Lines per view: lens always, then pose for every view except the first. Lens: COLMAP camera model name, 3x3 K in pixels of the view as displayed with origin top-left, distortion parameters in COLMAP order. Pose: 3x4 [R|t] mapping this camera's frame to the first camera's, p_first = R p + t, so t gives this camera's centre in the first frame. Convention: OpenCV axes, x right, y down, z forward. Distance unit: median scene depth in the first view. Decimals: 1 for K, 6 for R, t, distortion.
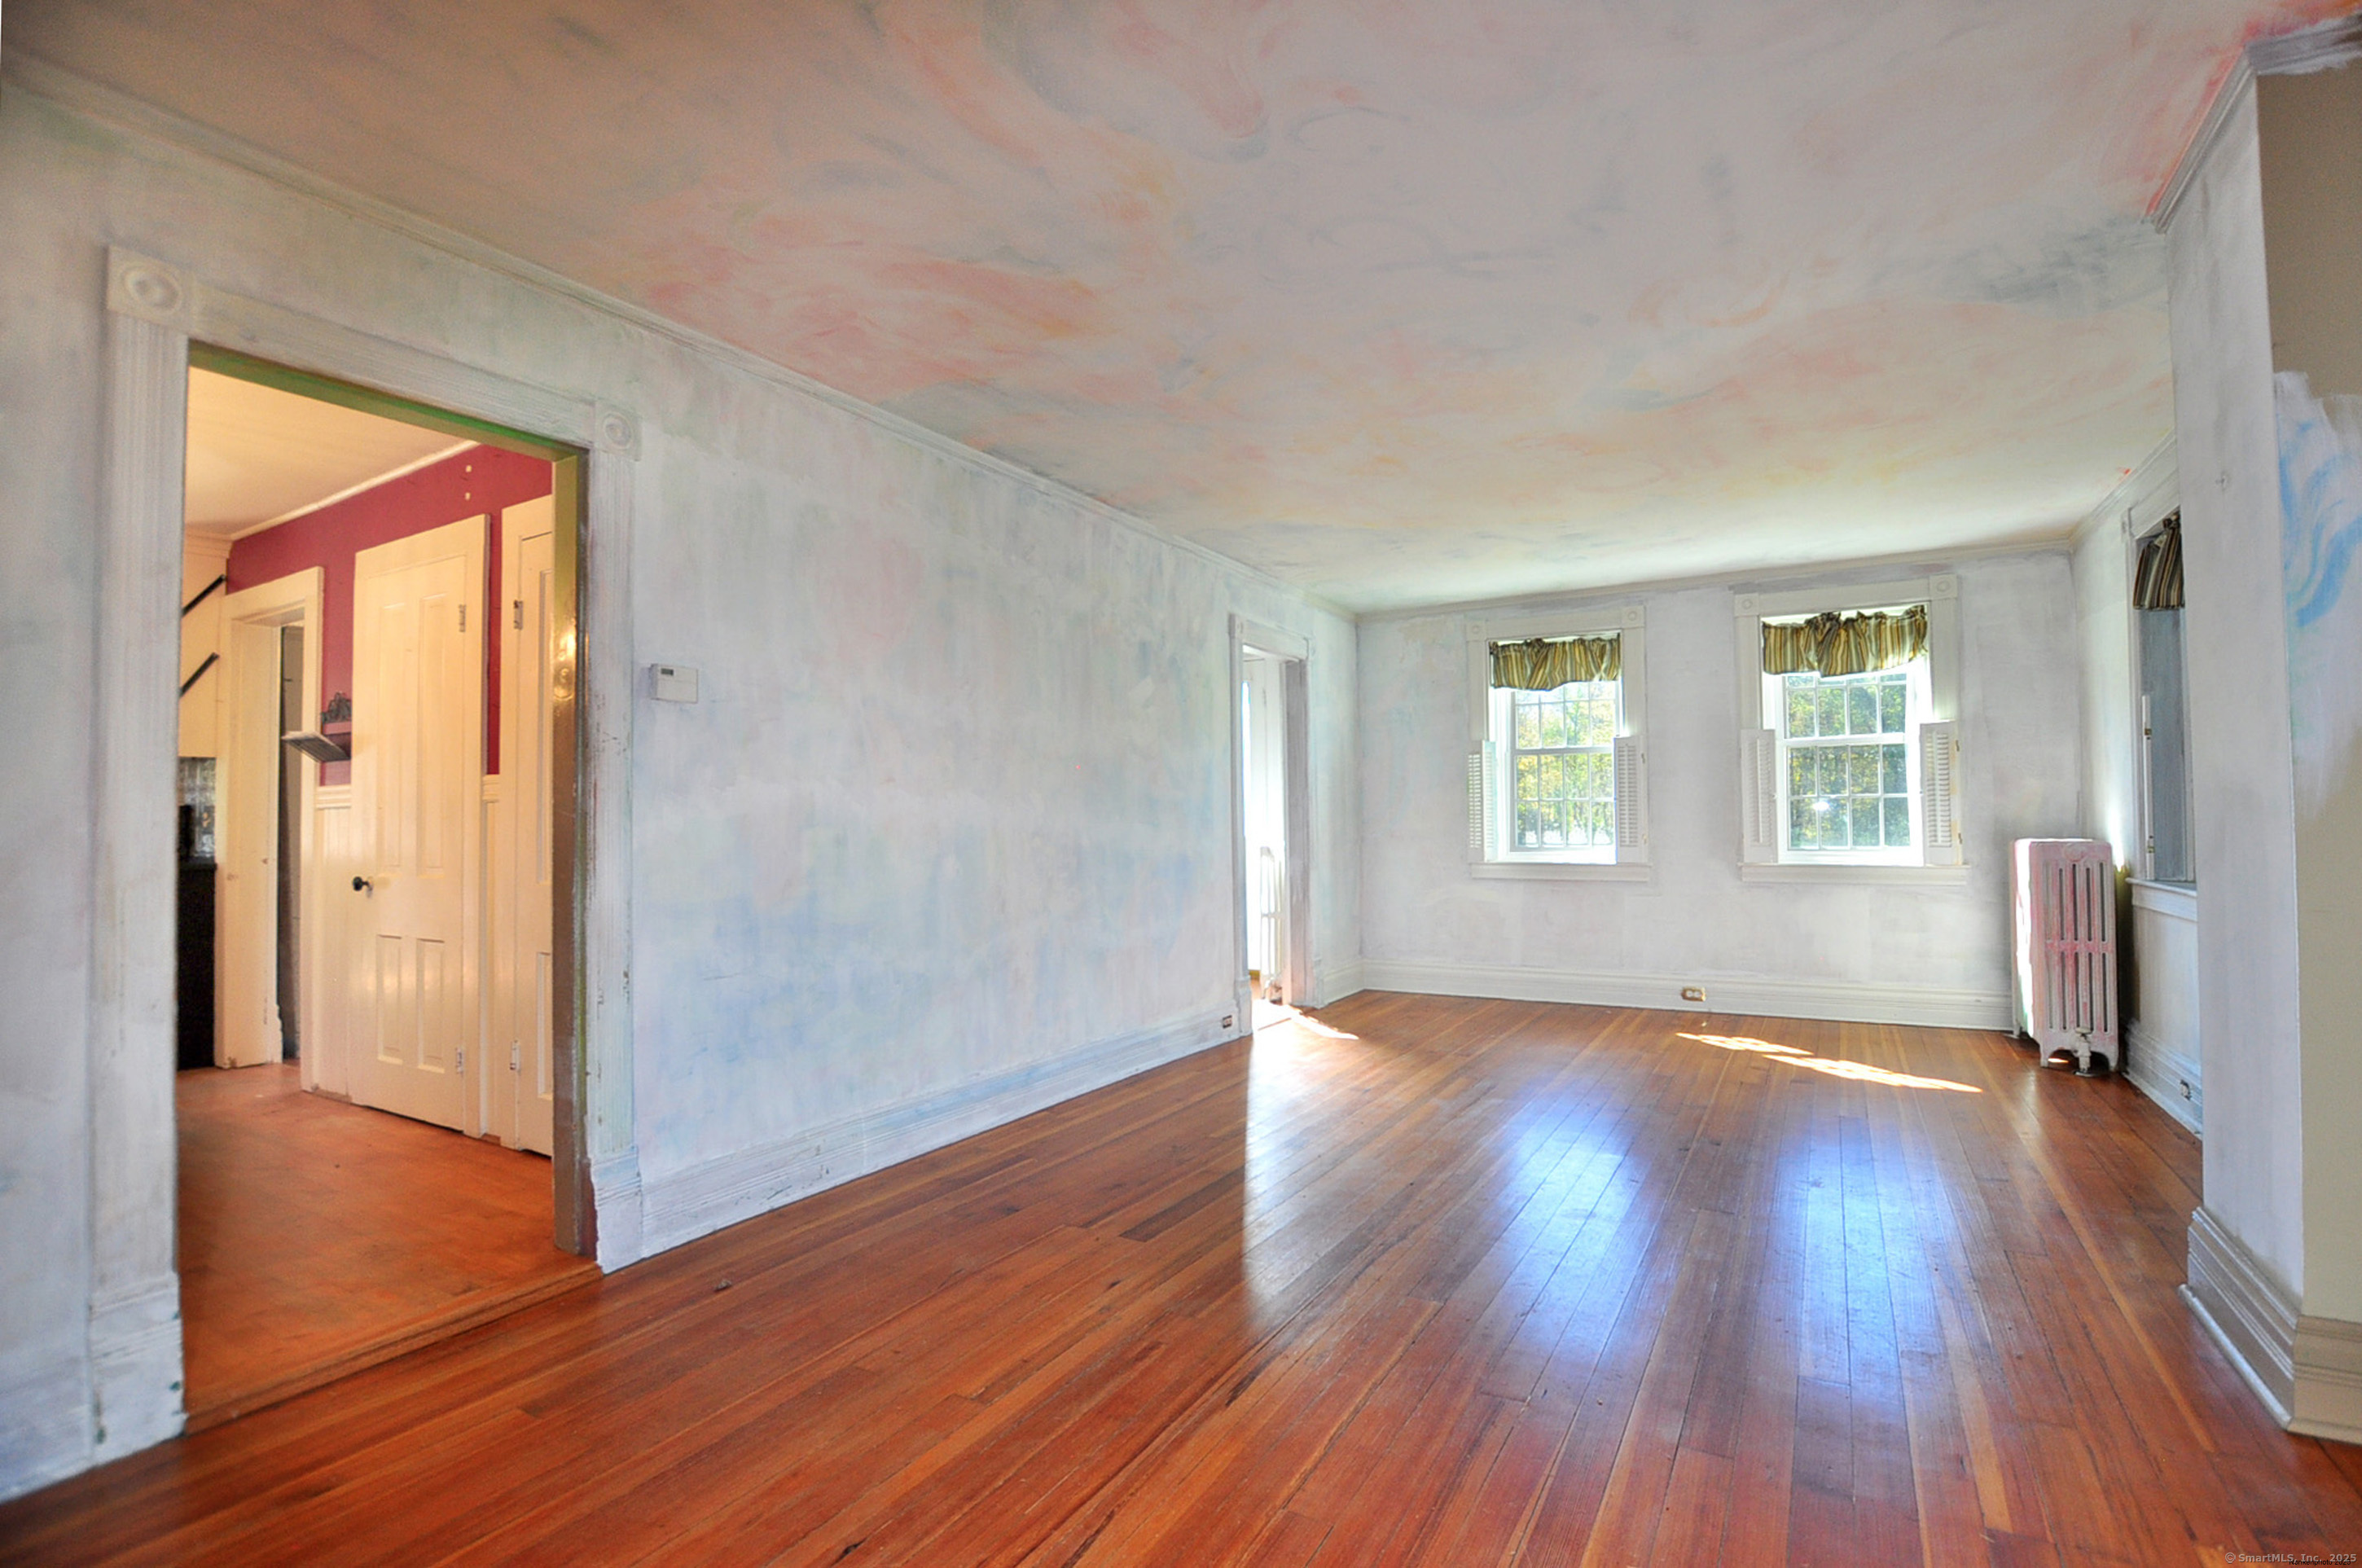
lens RADIAL K [[1067.6, 0, 1223.6], [0, 1067.6, 779.1], [0, 0, 1]] dist [-0.027160, 0.000303]
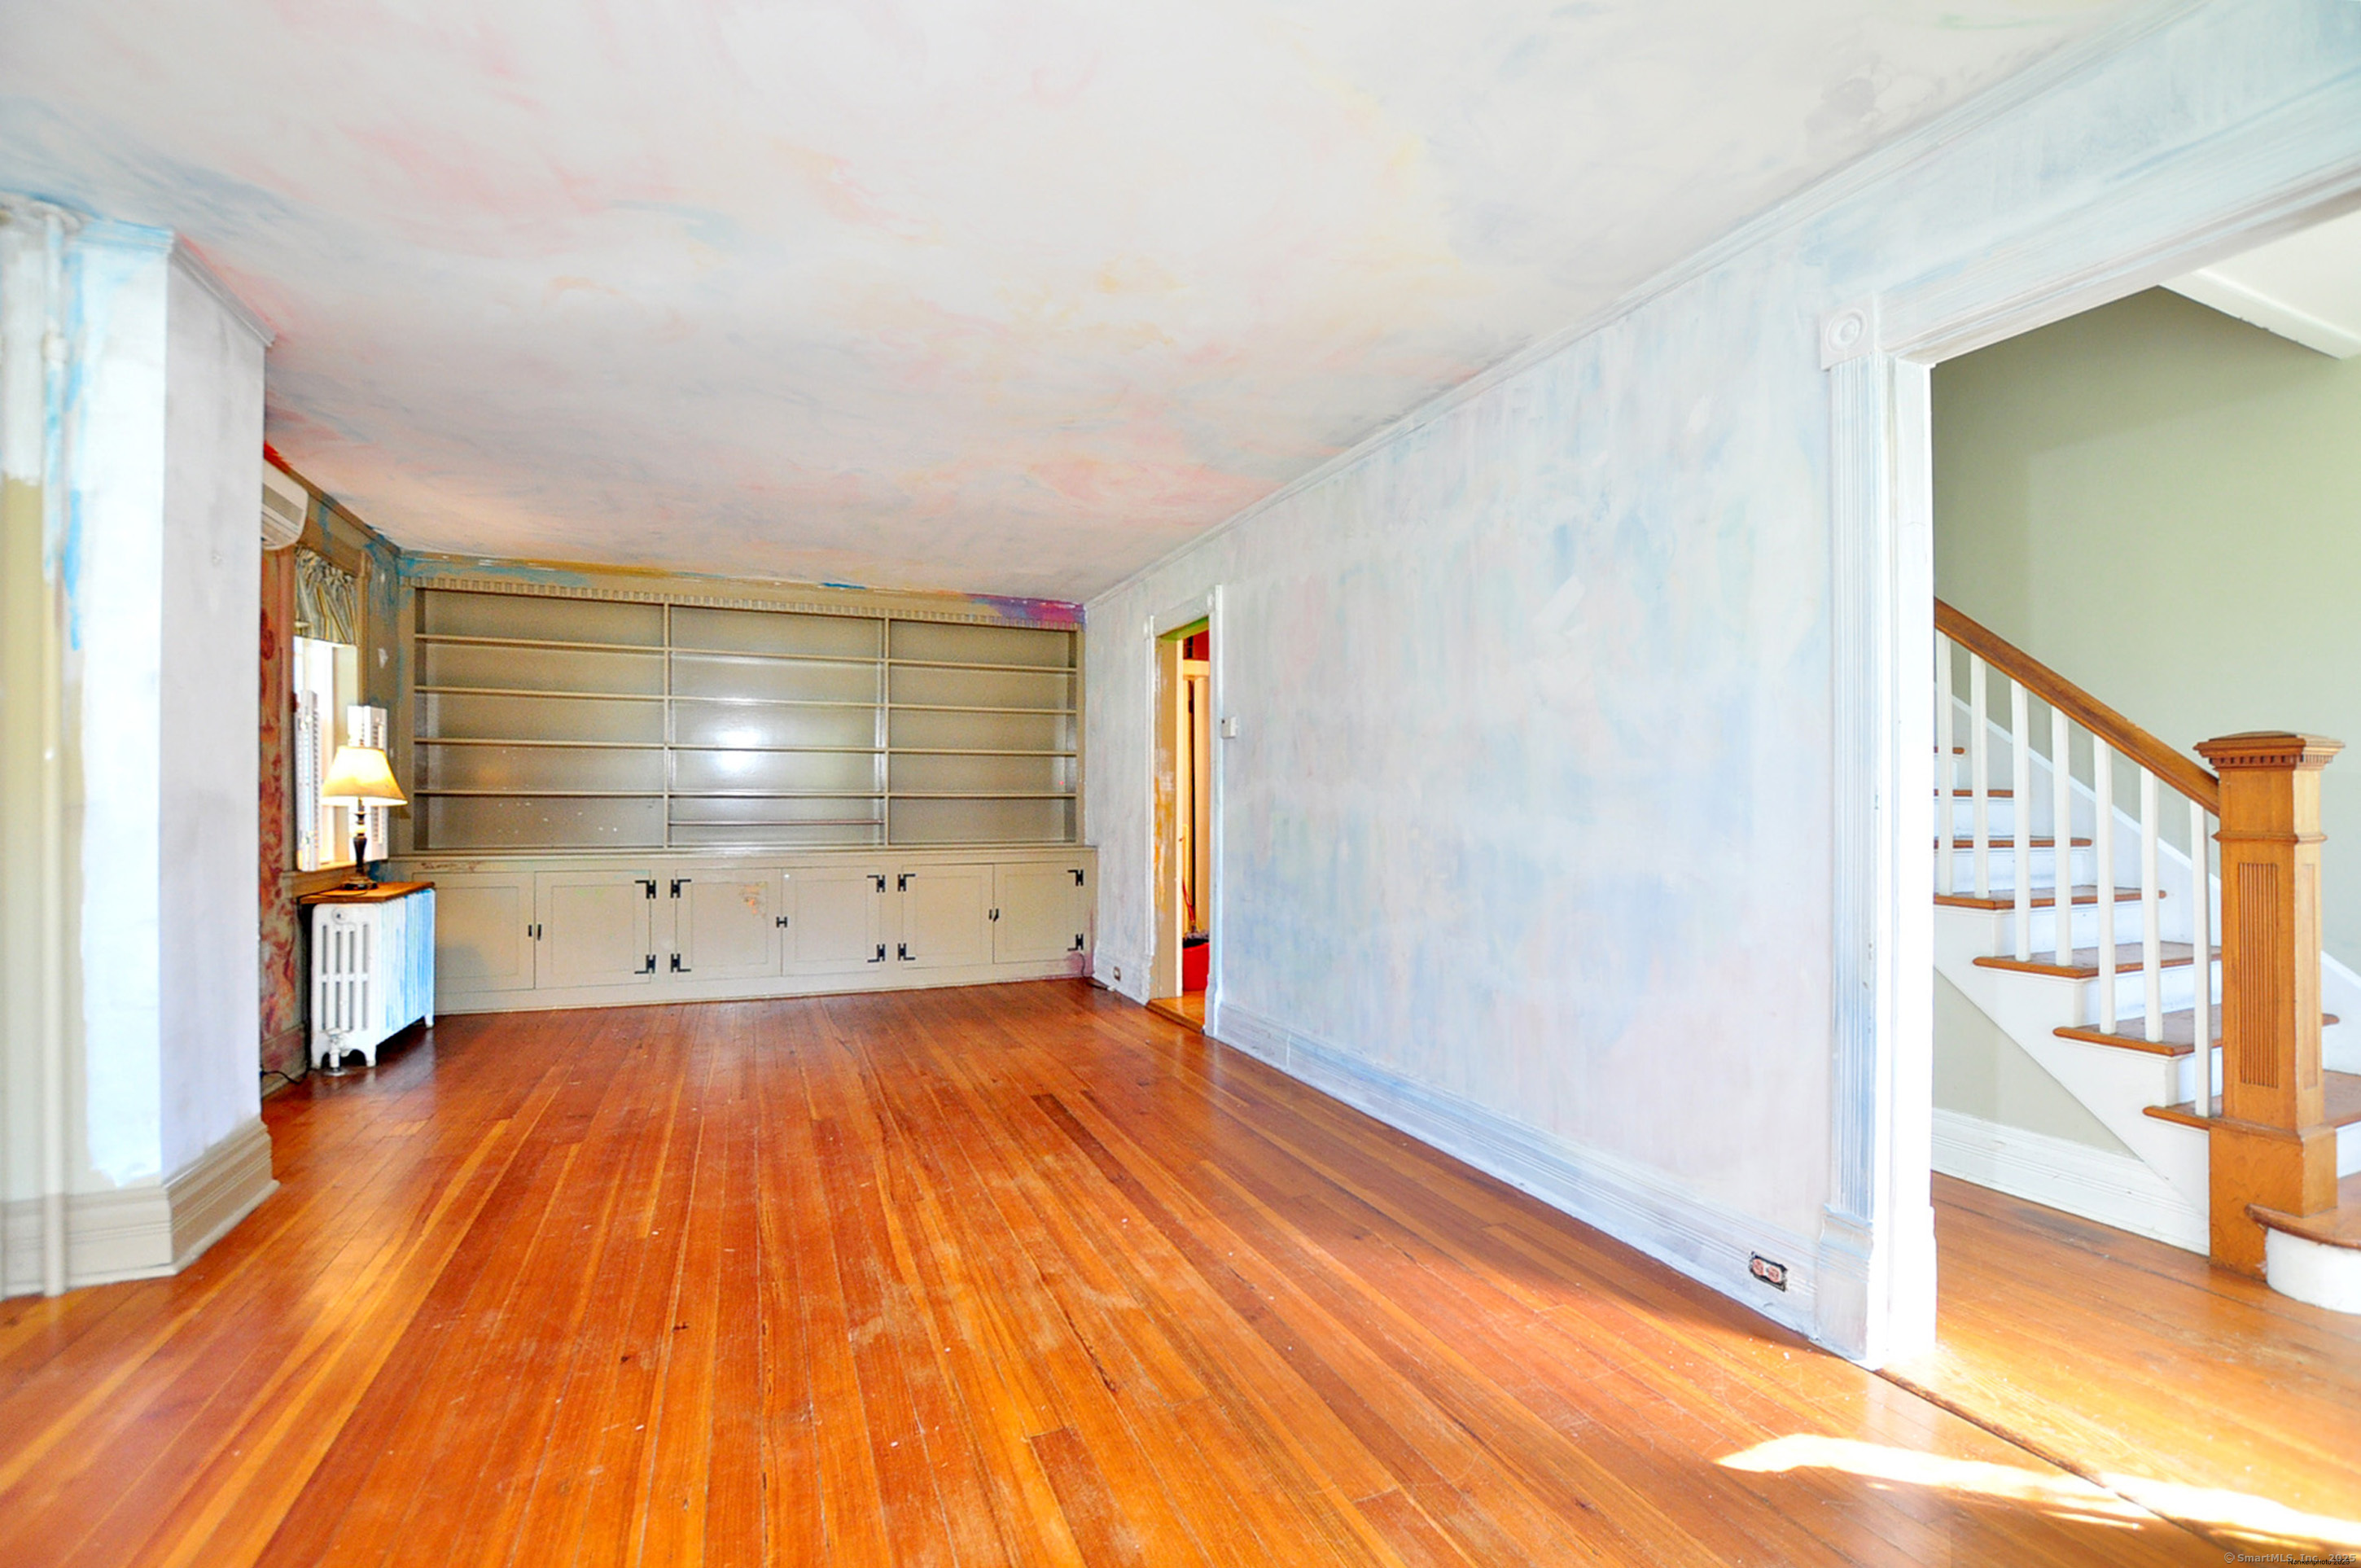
lens RADIAL K [[1059.7, 0, 1189.6], [0, 1059.7, 796.5], [0, 0, 1]] dist [-0.024700, 0.000223]
pose [[-0.607938, 0.005721, -0.793964, 0.699795], [0.035251, 0.999182, -0.019793, 0.043171], [0.793202, -0.040021, -0.607642, 1.533052]]
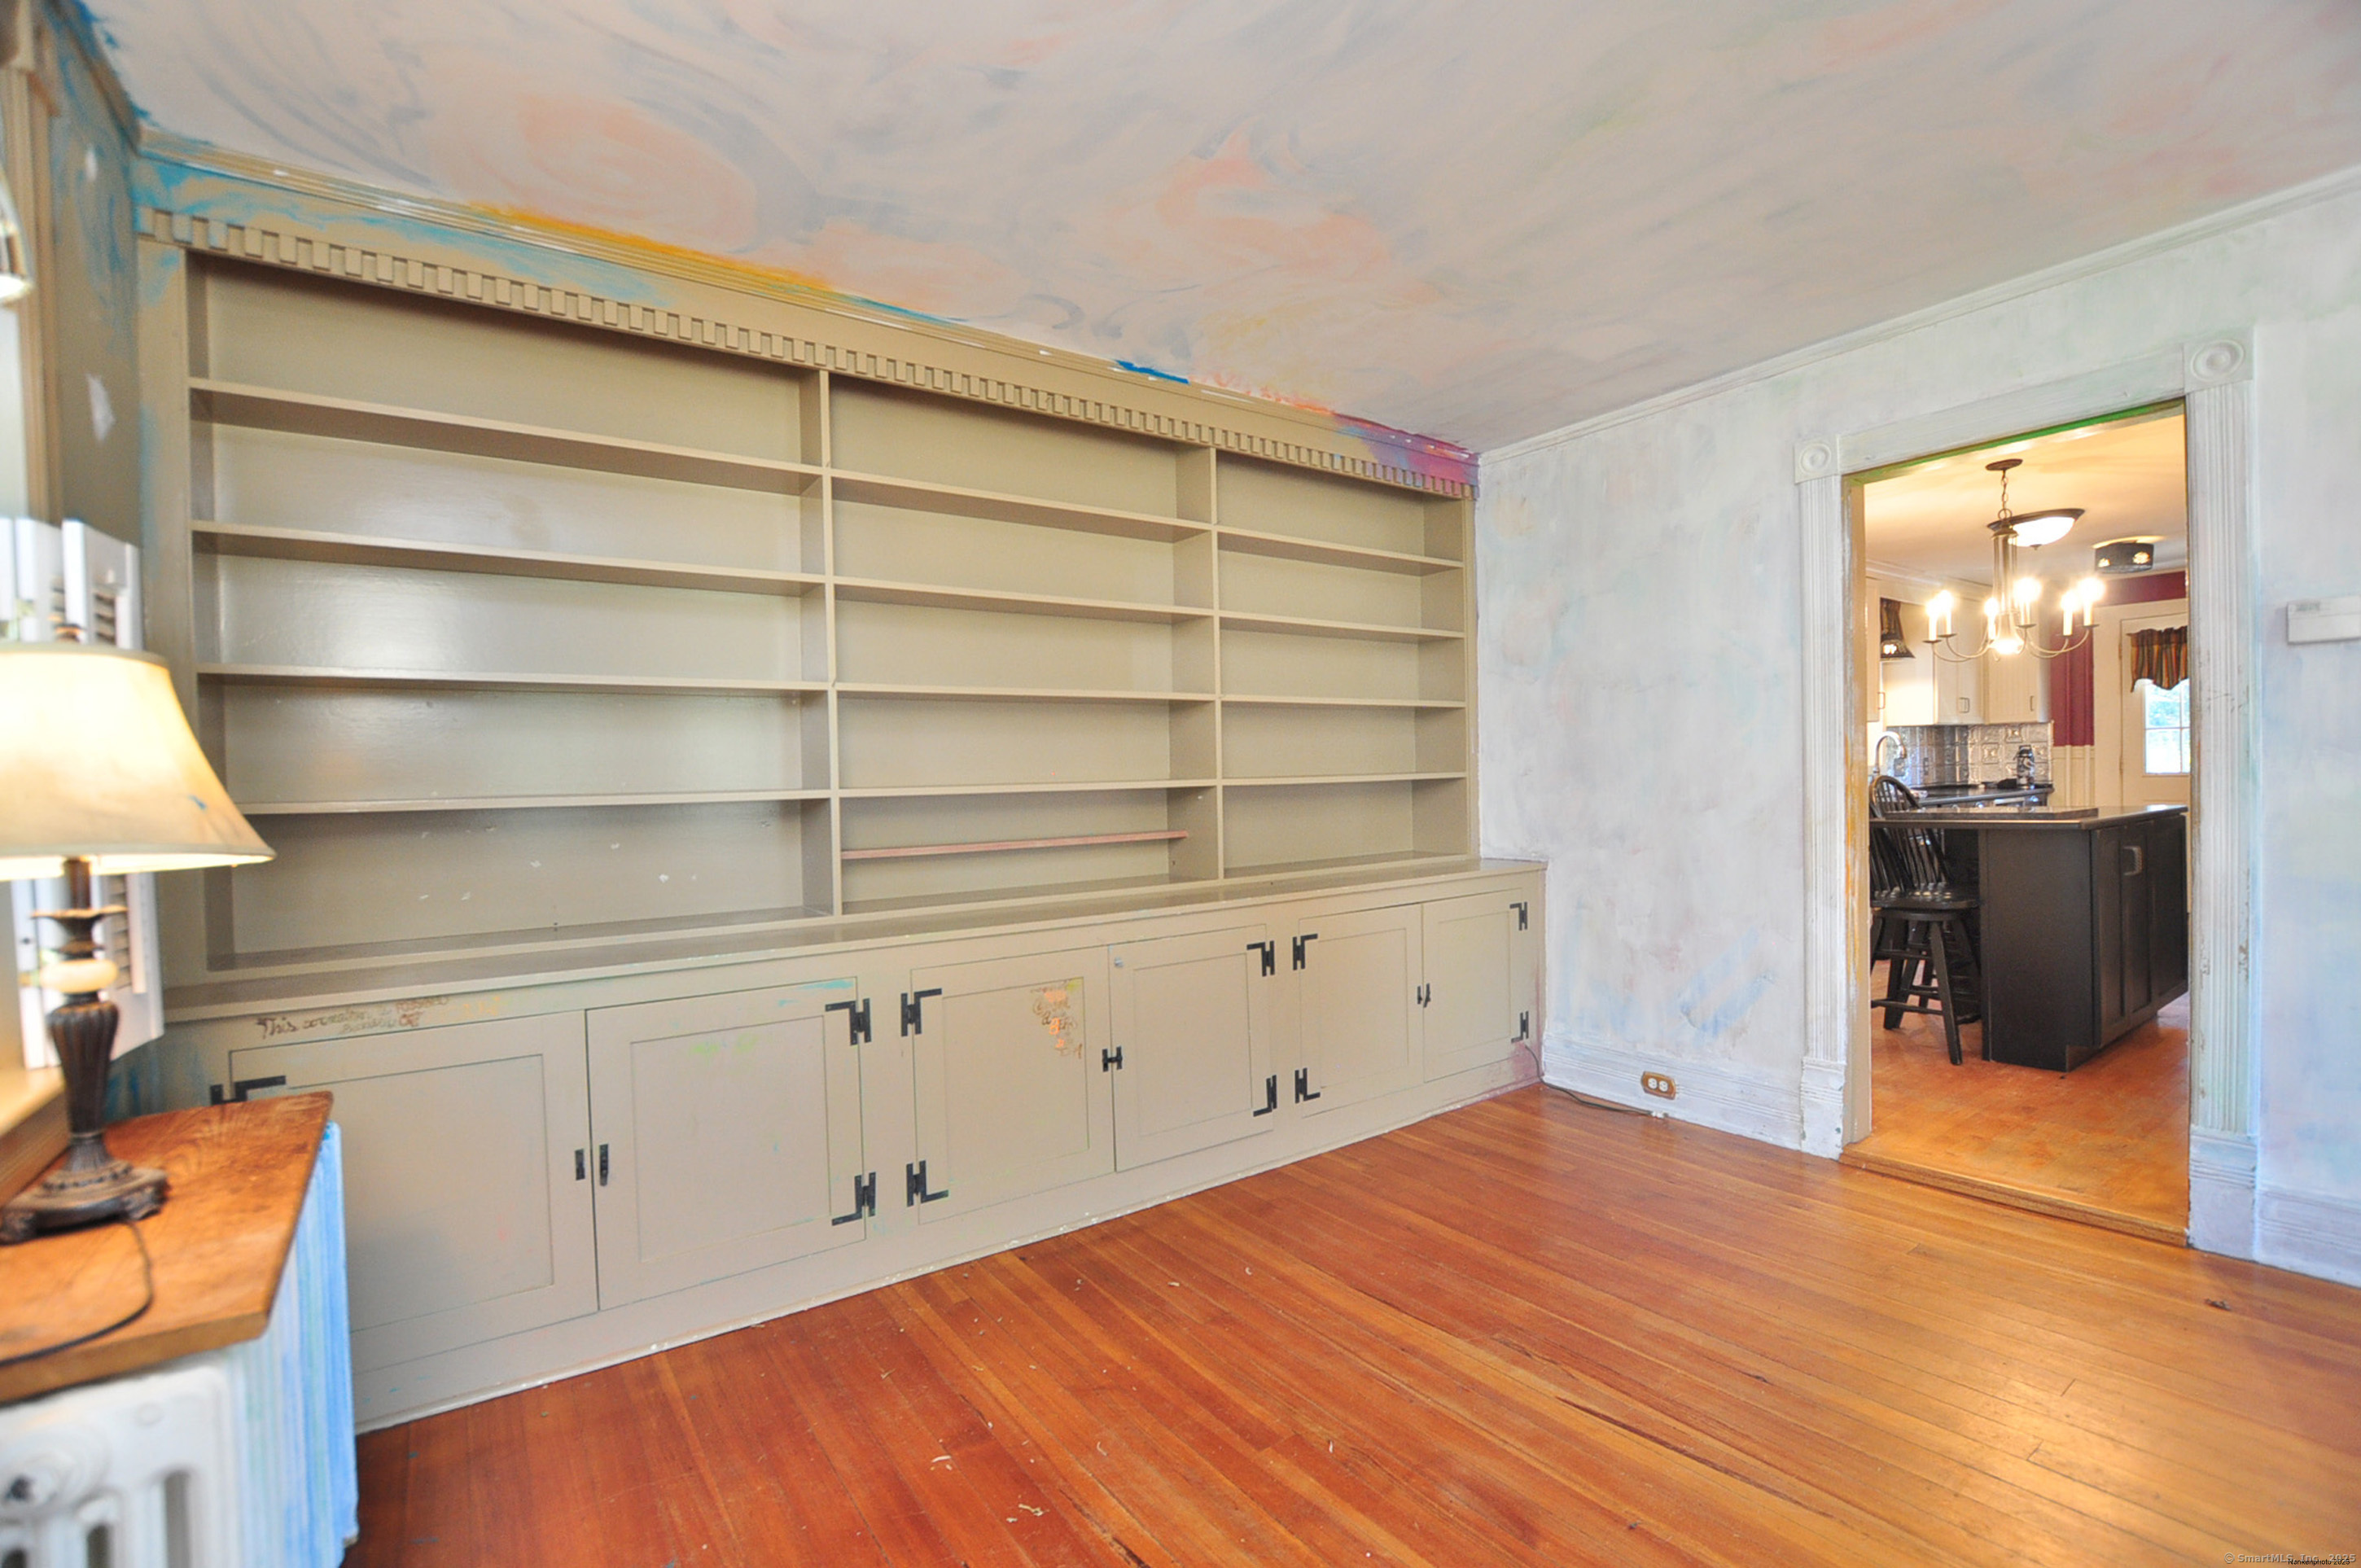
lens RADIAL K [[1038.5, 0, 1199.1], [0, 1038.5, 786.6], [0, 0, 1]] dist [-0.046304, 0.012943]
pose [[-0.414646, 0.029117, -0.909517, 0.438841], [0.066633, 0.997776, 0.001565, -0.013934], [0.907540, -0.059954, -0.415664, 0.397285]]
